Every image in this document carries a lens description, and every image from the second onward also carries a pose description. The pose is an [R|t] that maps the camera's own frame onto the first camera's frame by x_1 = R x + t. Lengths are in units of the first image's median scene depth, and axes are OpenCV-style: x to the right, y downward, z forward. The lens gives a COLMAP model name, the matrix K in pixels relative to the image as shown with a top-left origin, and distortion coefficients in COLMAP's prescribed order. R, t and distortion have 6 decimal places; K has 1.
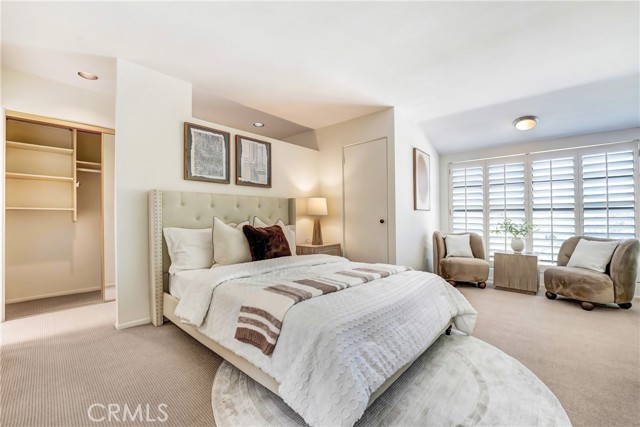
lens RADIAL K [[269.6, 0, 323.7], [0, 269.6, 214.9], [0, 0, 1]] dist [-0.013322, -0.000110]
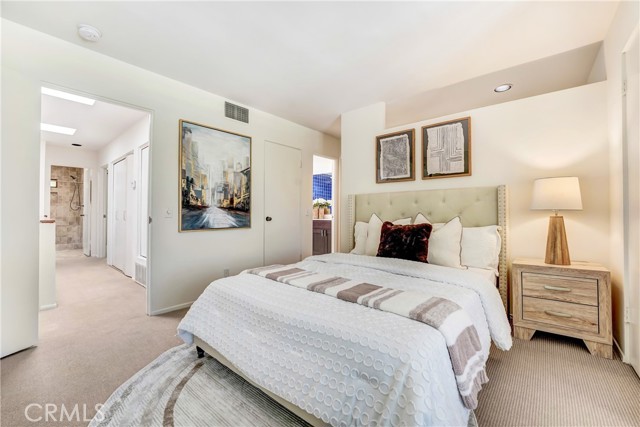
lens RADIAL K [[269.6, 0, 321.5], [0, 269.6, 211.8], [0, 0, 1]] dist [-0.013322, -0.000110]
pose [[0.020394, -0.006585, -0.999770, 0.634851], [0.009529, 0.999934, -0.006392, 0.004150], [0.999747, -0.009396, 0.020455, 0.642320]]
